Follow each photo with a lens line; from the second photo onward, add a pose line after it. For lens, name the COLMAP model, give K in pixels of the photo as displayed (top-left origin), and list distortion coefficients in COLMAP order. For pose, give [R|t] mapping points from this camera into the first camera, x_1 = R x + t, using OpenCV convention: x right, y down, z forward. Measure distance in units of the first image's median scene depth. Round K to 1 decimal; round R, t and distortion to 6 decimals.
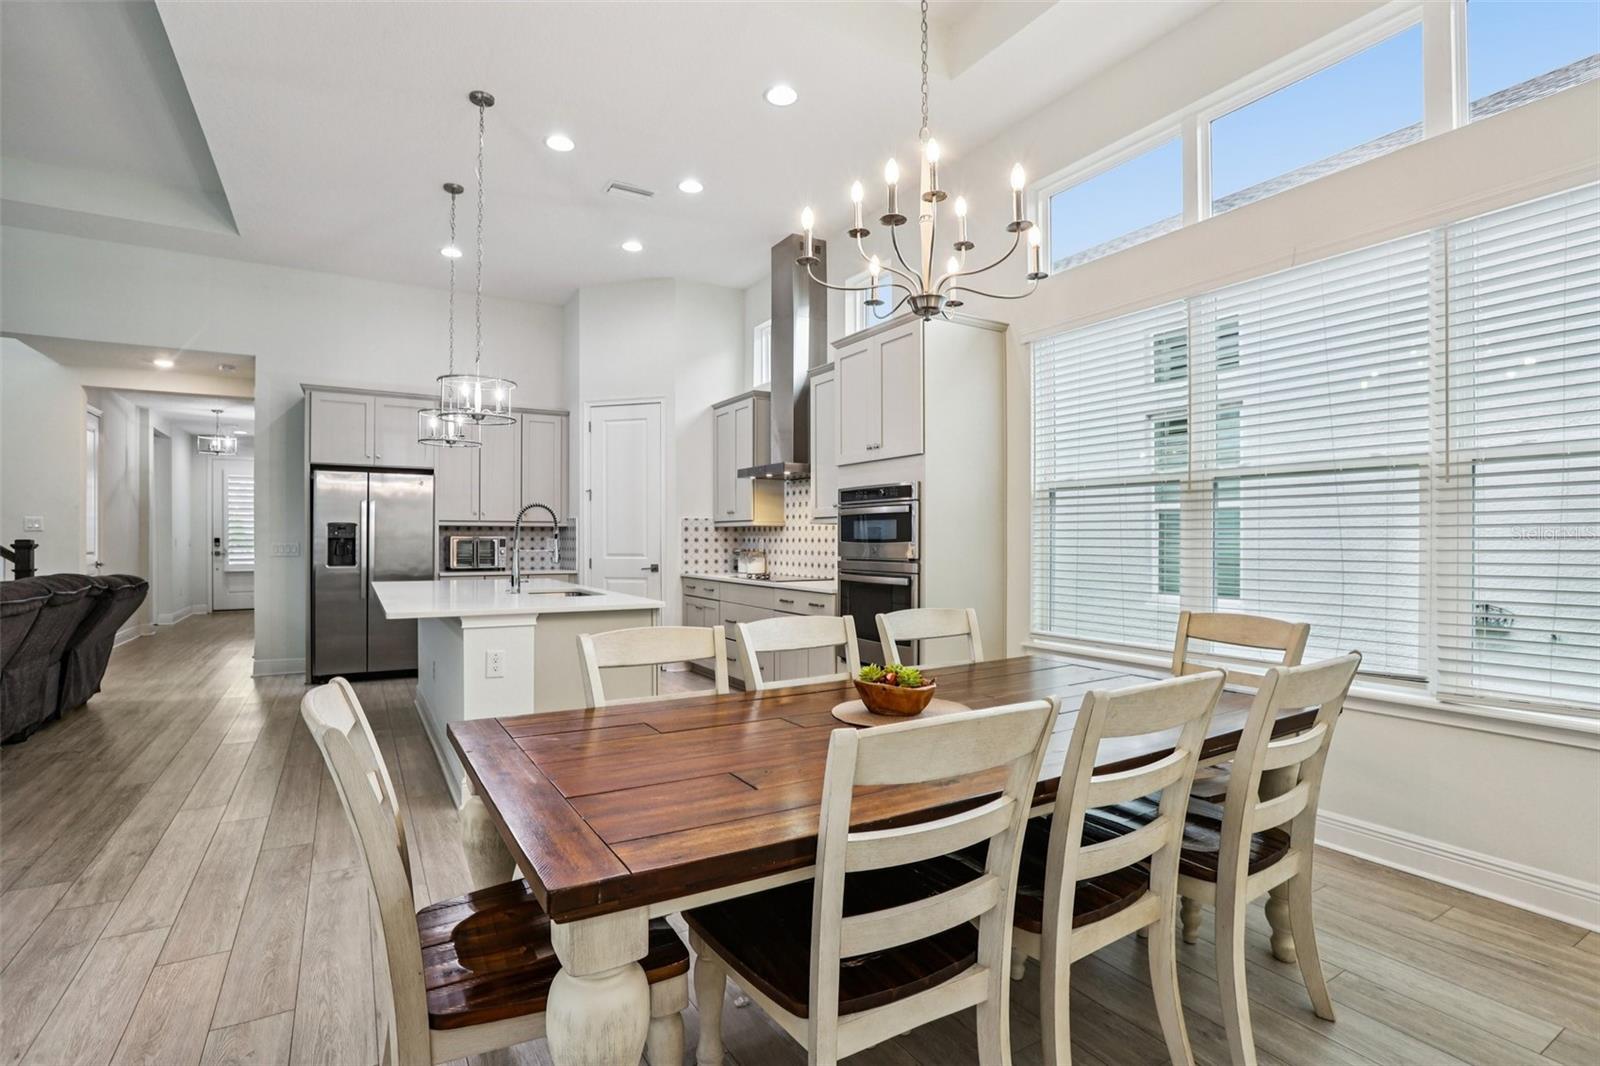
lens RADIAL K [[752.0, 0, 799.6], [0, 752.0, 530.7], [0, 0, 1]] dist [-0.049624, 0.020259]
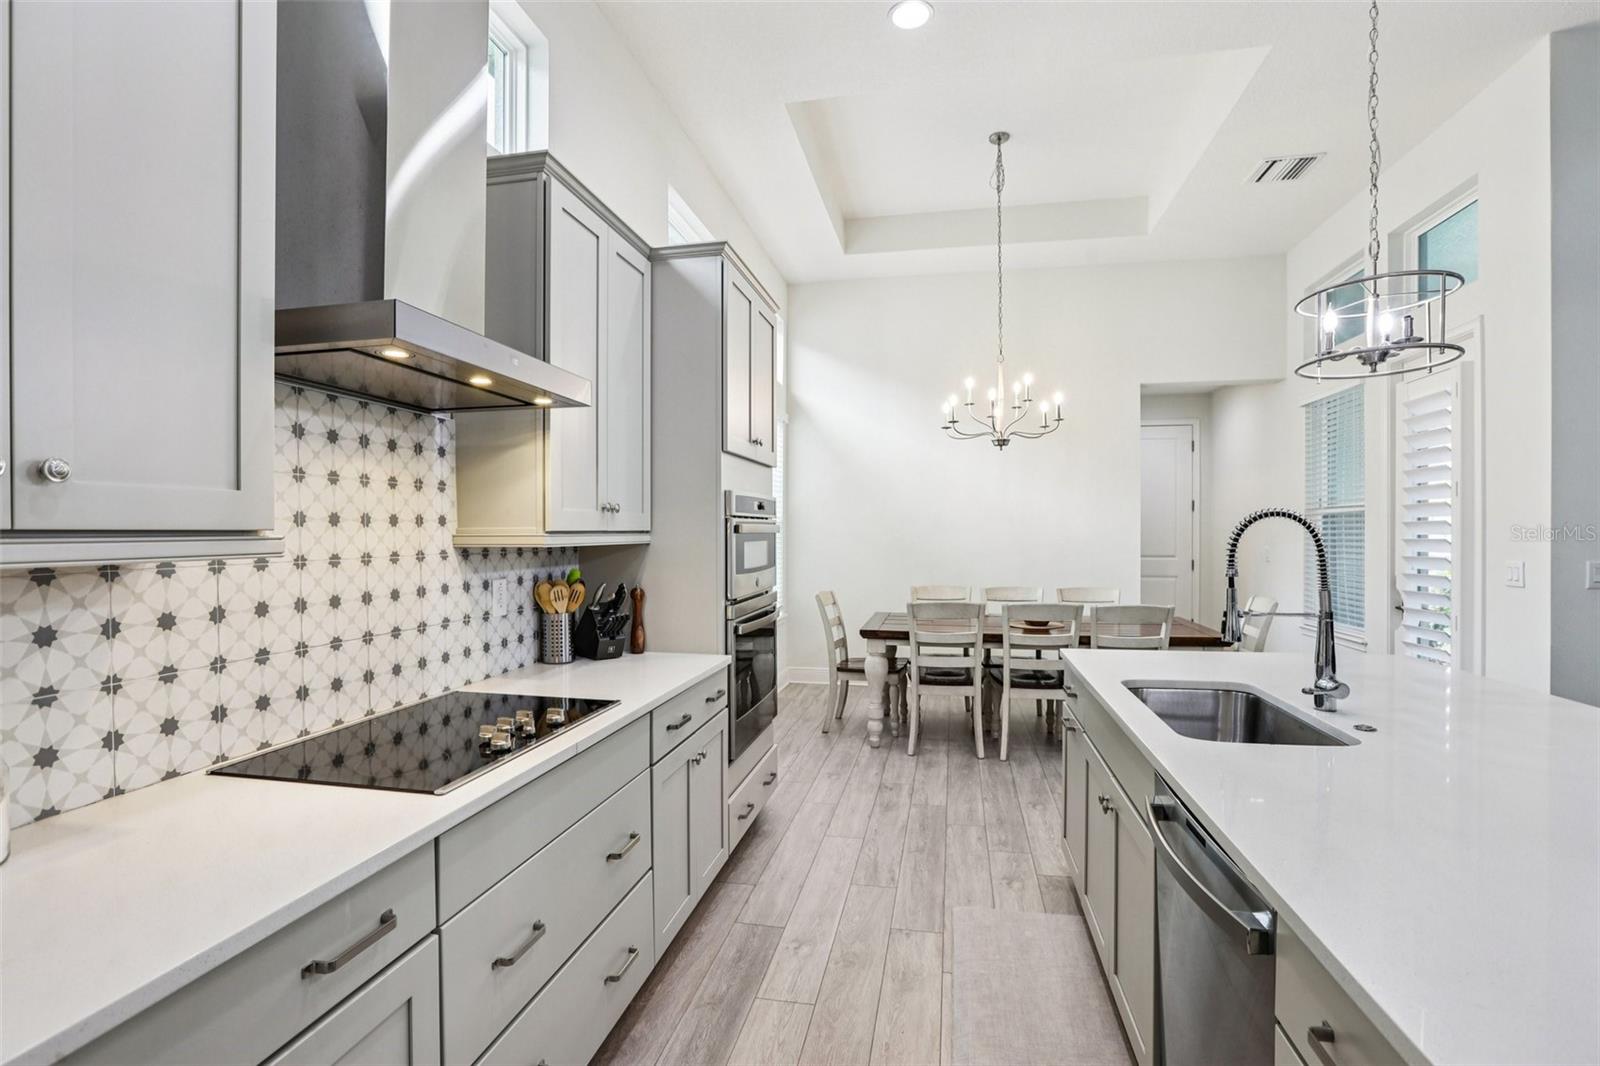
lens RADIAL K [[752.0, 0, 790.8], [0, 752.0, 535.8], [0, 0, 1]] dist [-0.049624, 0.020259]
pose [[-0.722858, 0.002751, 0.690991, -0.293011], [0.001489, 0.999996, -0.002424, -0.011353], [-0.690995, -0.000724, -0.722859, 1.009099]]
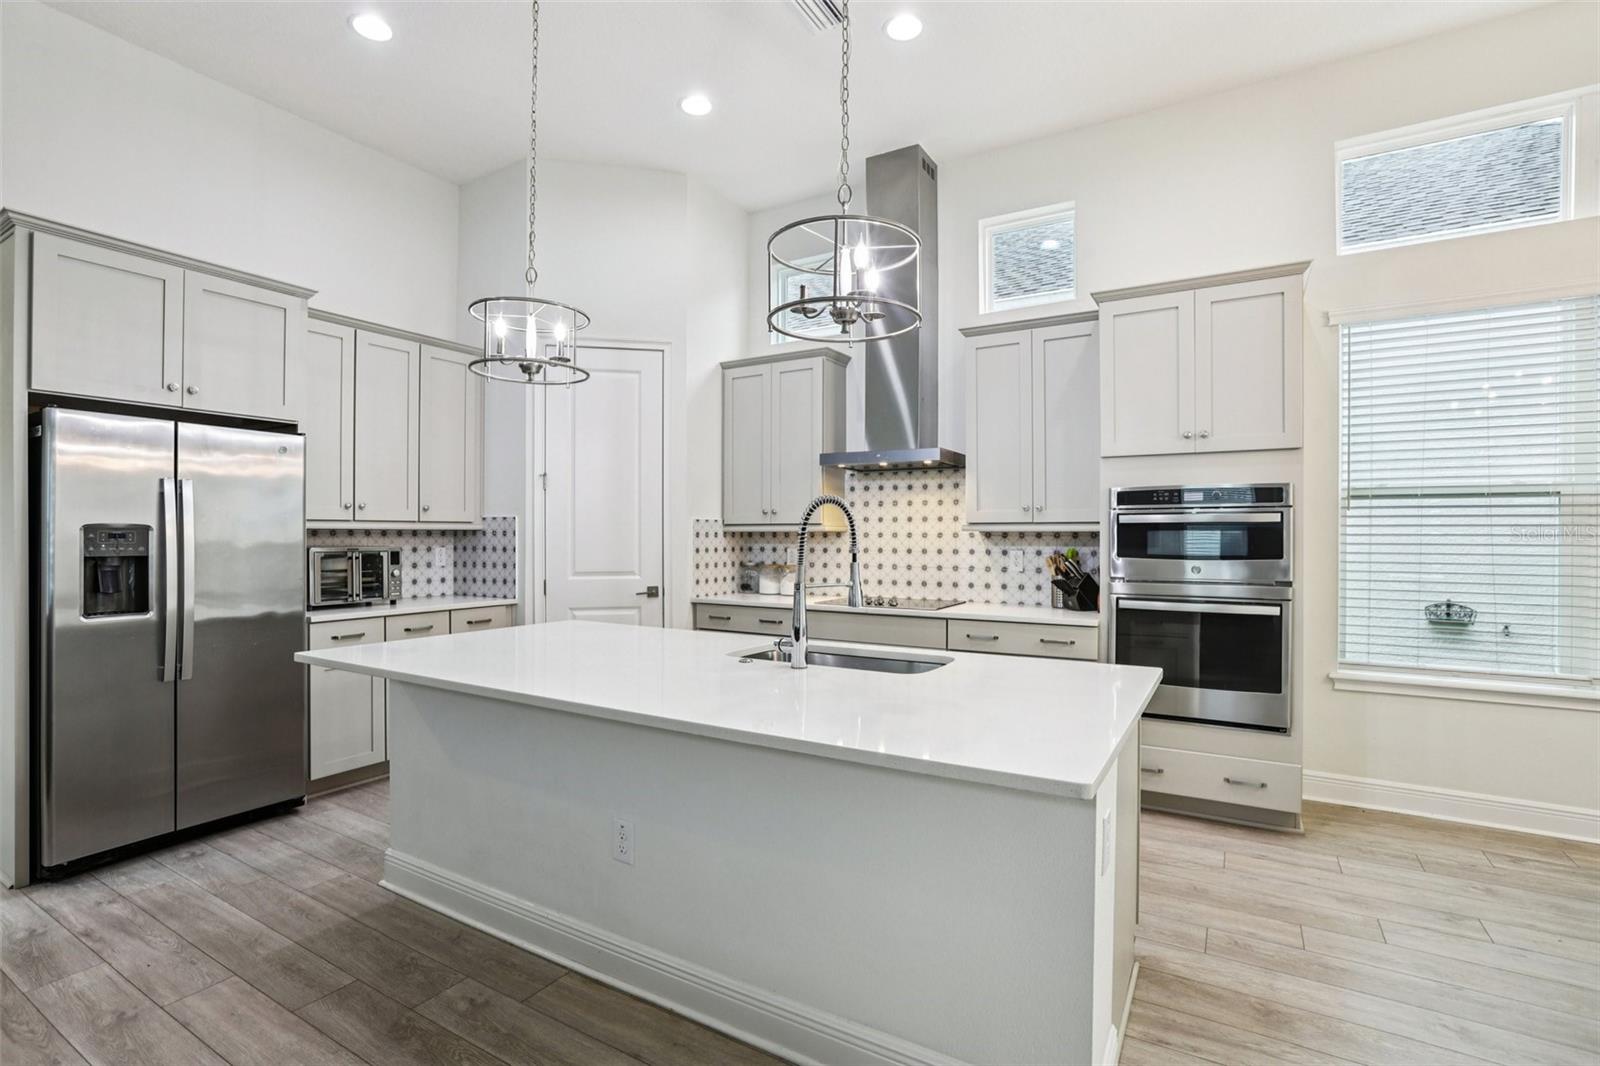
lens RADIAL K [[752.0, 0, 803.3], [0, 752.0, 534.1], [0, 0, 1]] dist [-0.049624, 0.020259]
pose [[0.885067, 0.001902, 0.465459, -0.406758], [-0.006122, 0.999953, 0.007554, -0.009046], [-0.465423, -0.009536, 0.885037, 0.342354]]
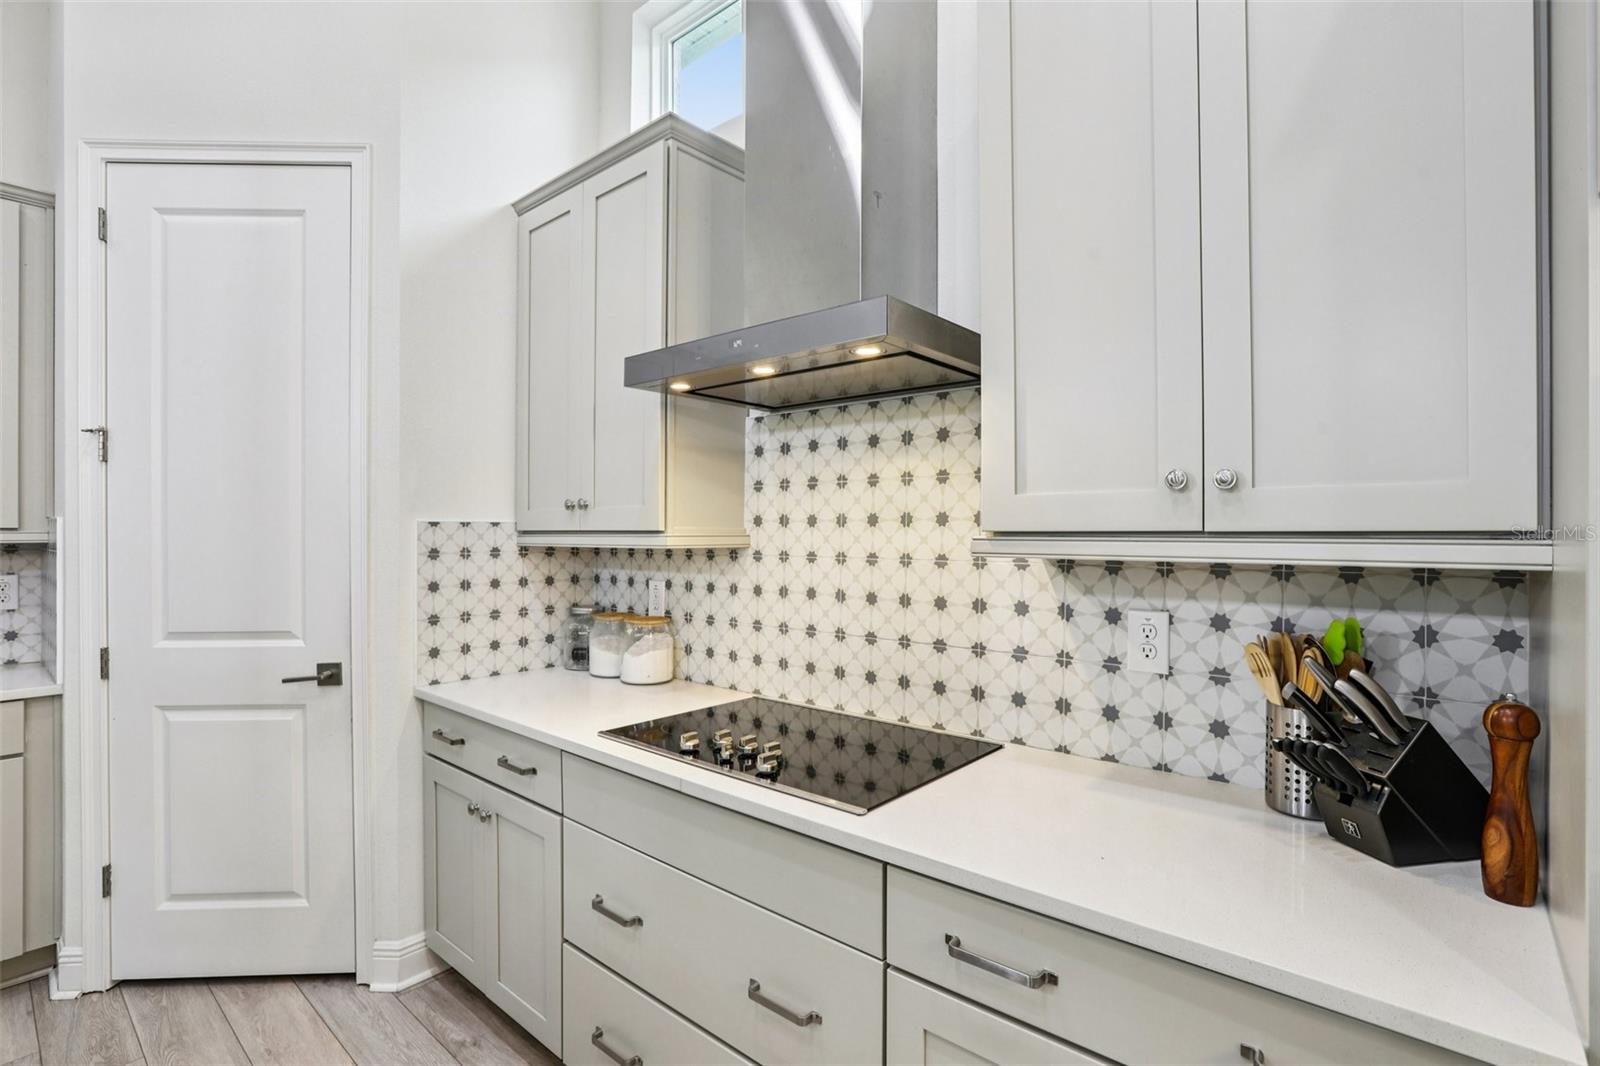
lens RADIAL K [[752.0, 0, 798.3], [0, 752.0, 534.9], [0, 0, 1]] dist [-0.049624, 0.020259]
pose [[0.954662, 0.001434, 0.297690, -0.097745], [-0.004861, 0.999930, 0.010772, -0.015533], [-0.297654, -0.011731, 0.954602, 0.659882]]
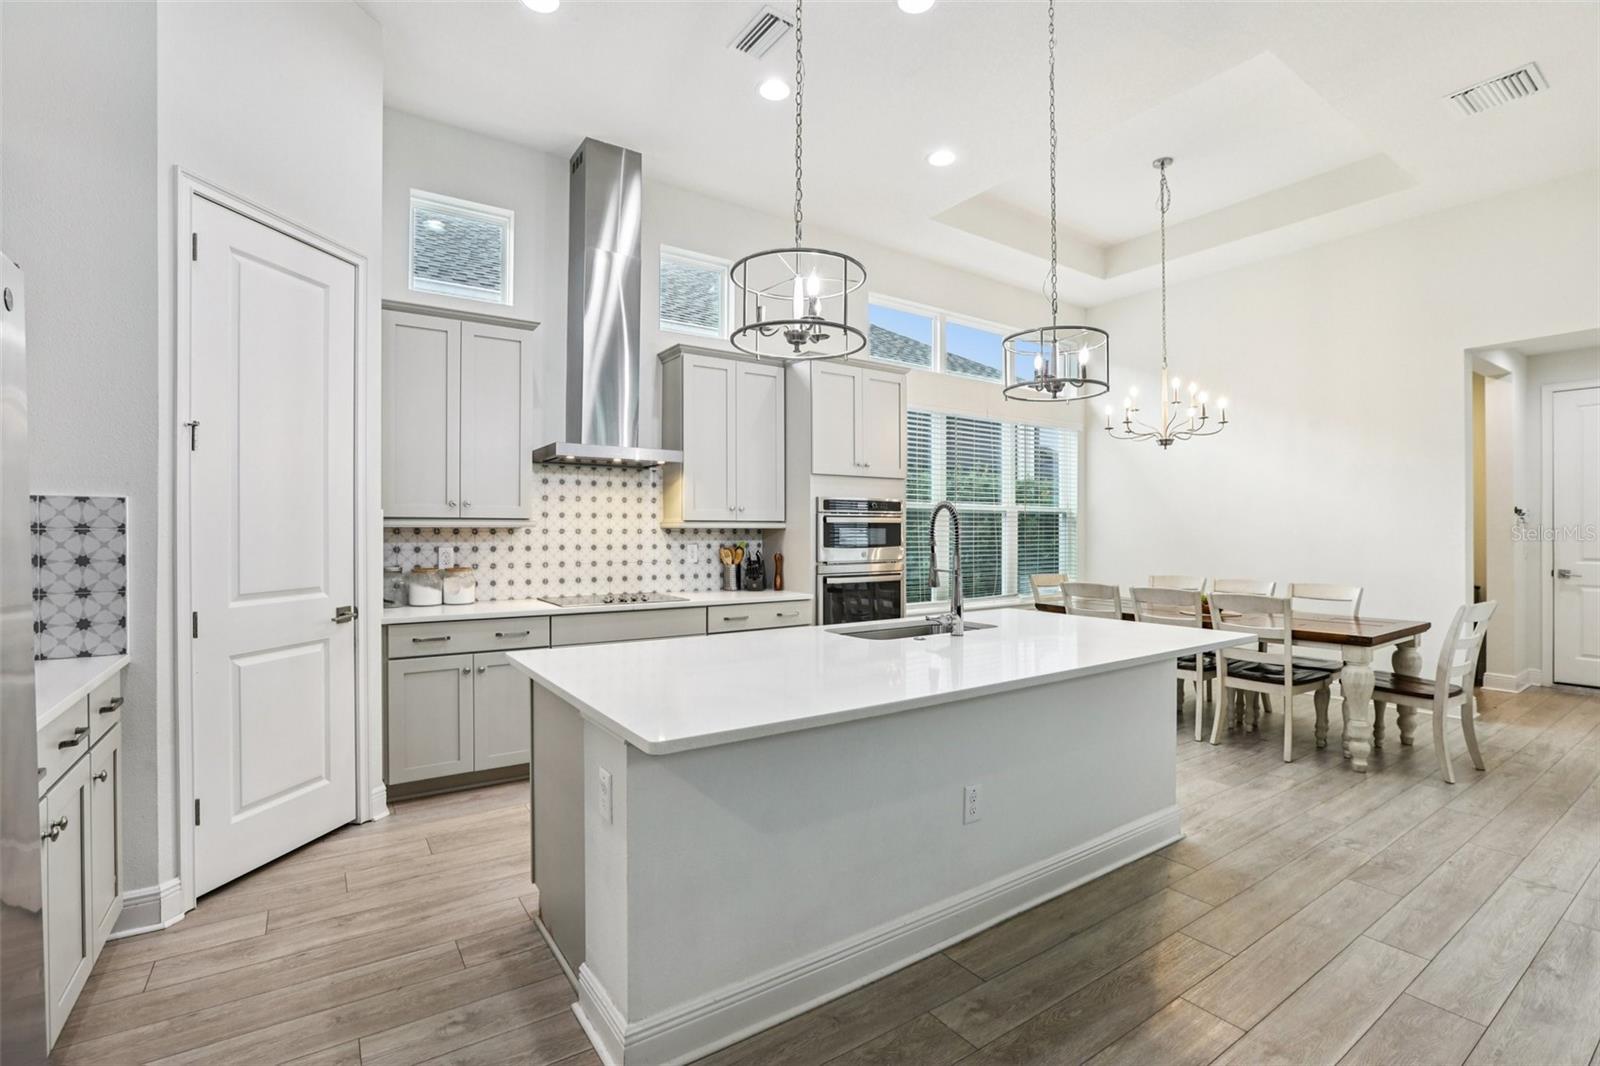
lens RADIAL K [[724.9, 0, 791.4], [0, 724.9, 527.9], [0, 0, 1]] dist [-0.038625, 0.010847]
pose [[-0.041833, 0.004159, 0.999116, -0.677216], [-0.010848, 0.999931, -0.004616, -0.005455], [-0.999066, -0.011032, -0.041785, 0.770266]]
